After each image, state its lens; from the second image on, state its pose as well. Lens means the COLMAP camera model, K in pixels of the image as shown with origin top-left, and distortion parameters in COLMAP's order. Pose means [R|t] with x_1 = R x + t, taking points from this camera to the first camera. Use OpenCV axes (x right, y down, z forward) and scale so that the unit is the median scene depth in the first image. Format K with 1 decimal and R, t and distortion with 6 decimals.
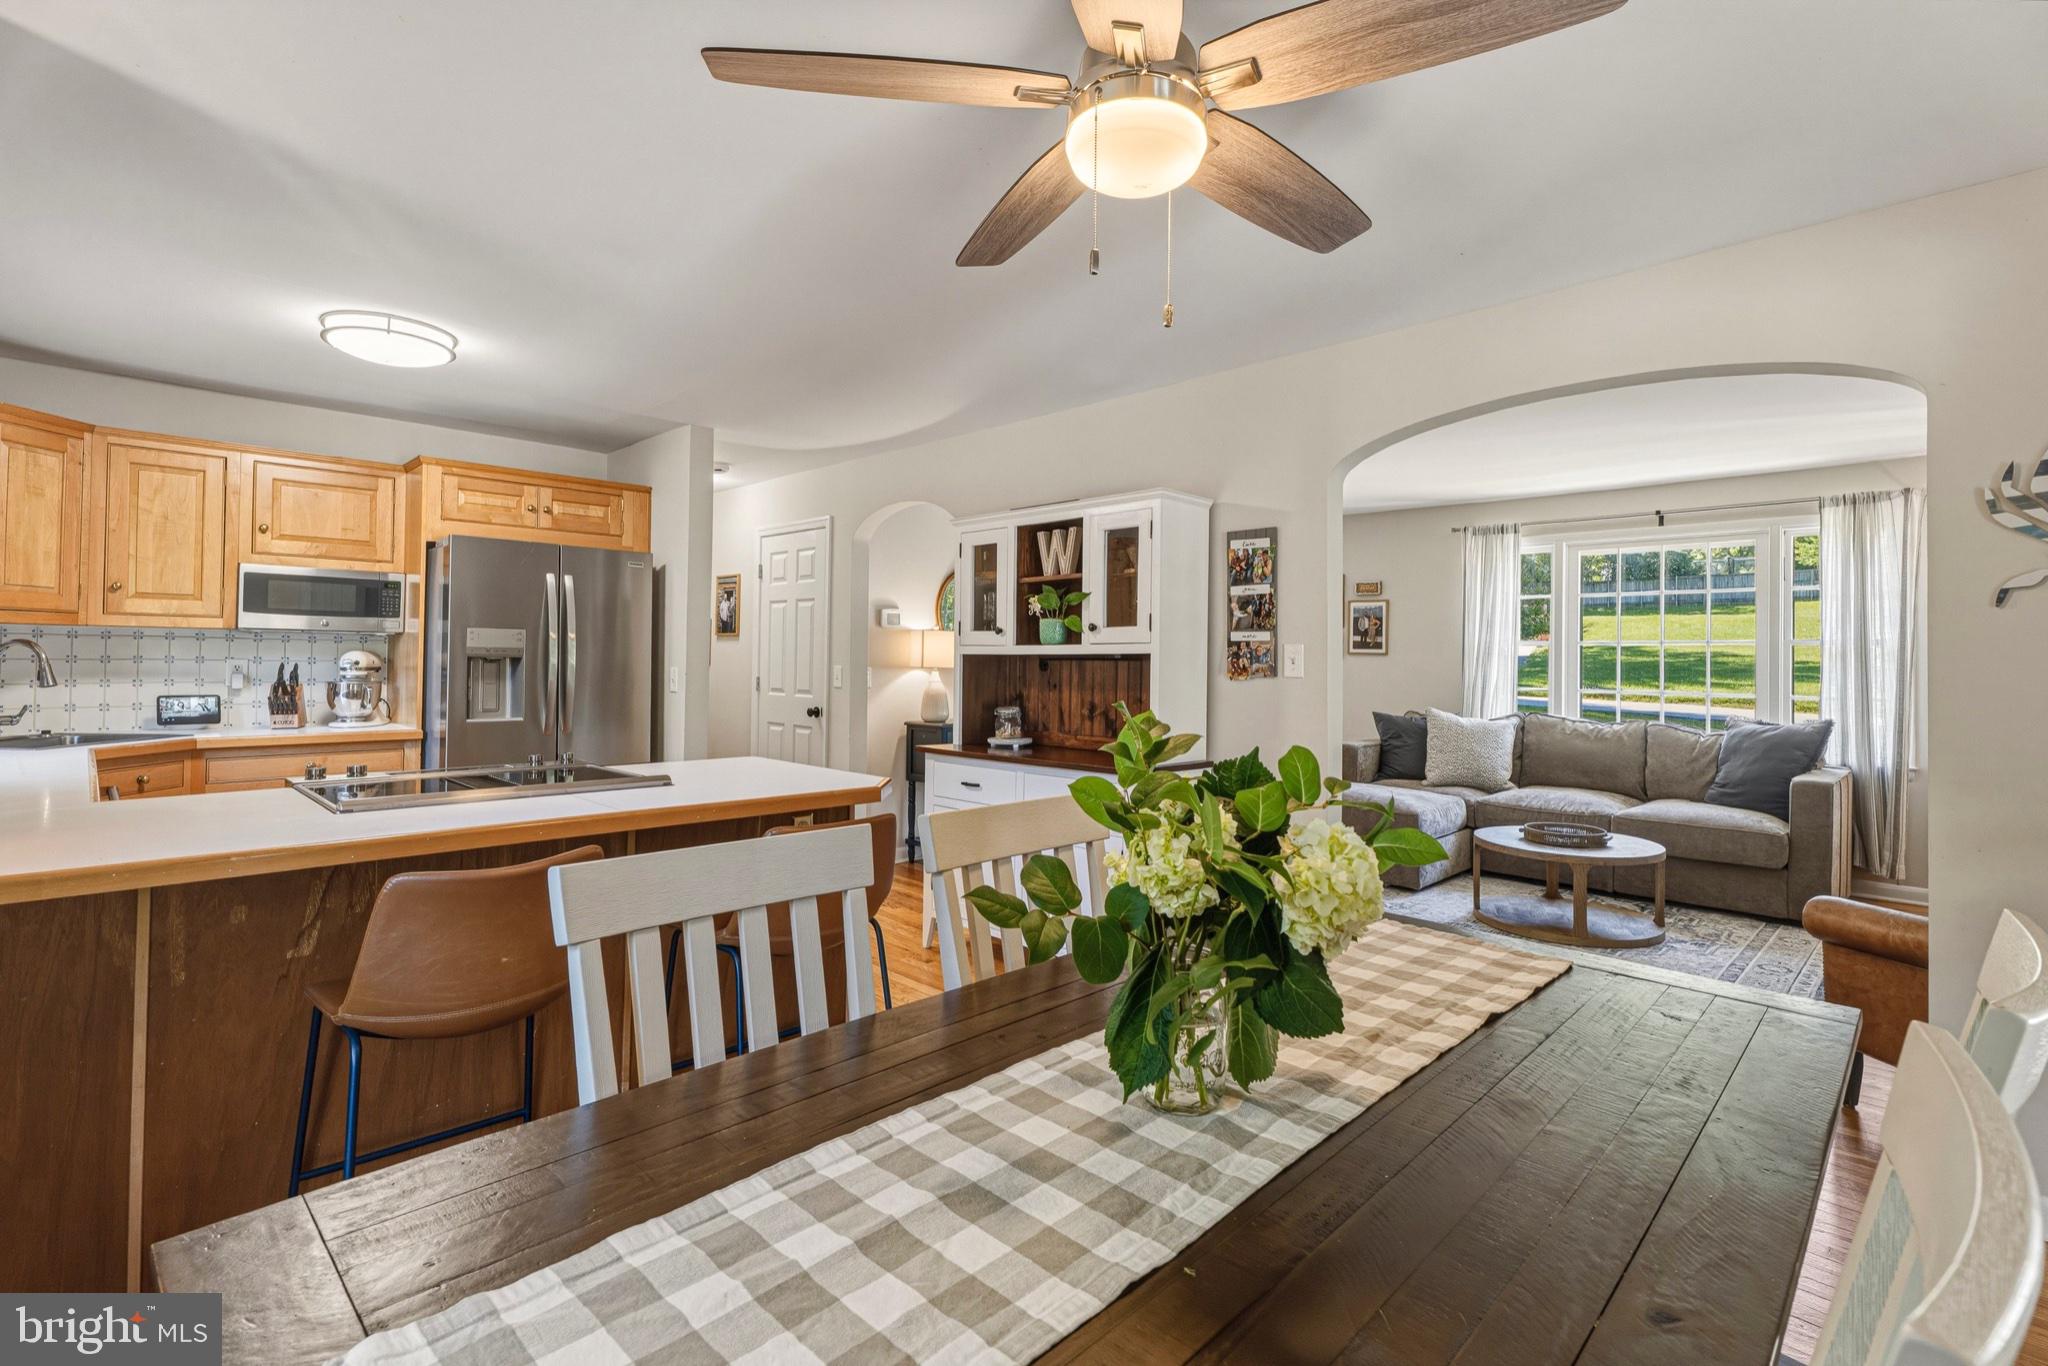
lens RADIAL K [[920.9, 0, 1004.6], [0, 920.9, 669.4], [0, 0, 1]] dist [0.001490, 0.000875]
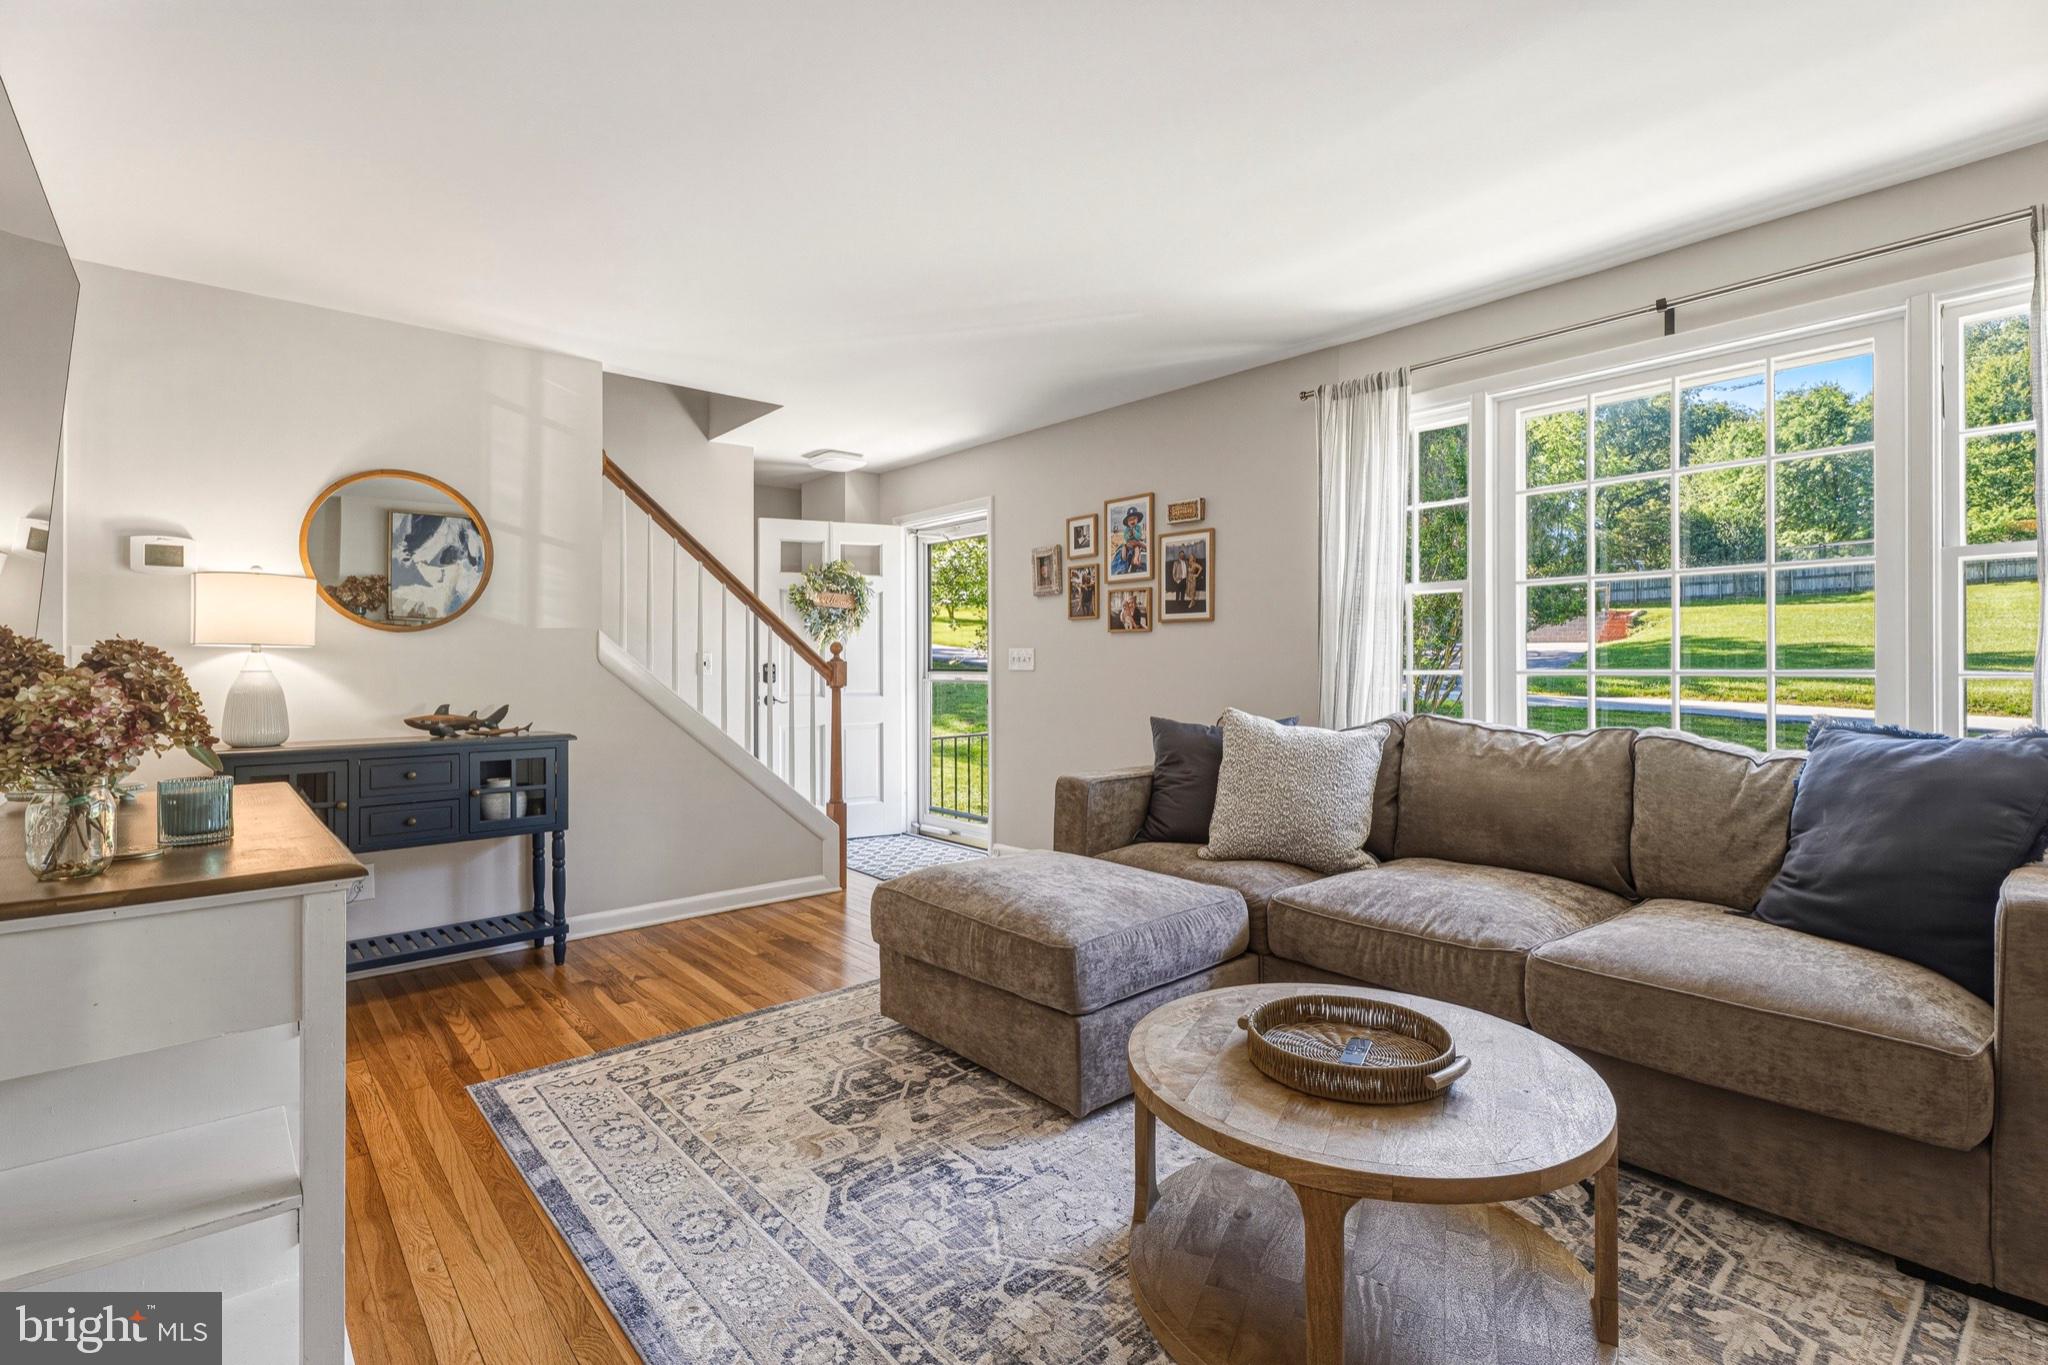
lens RADIAL K [[920.9, 0, 991.8], [0, 920.9, 678.8], [0, 0, 1]] dist [0.001490, 0.000875]
pose [[0.997148, -0.014591, -0.074050, 0.381902], [0.014682, 0.999892, 0.000682, 0.023391], [0.074032, -0.001767, 0.997254, 0.476742]]
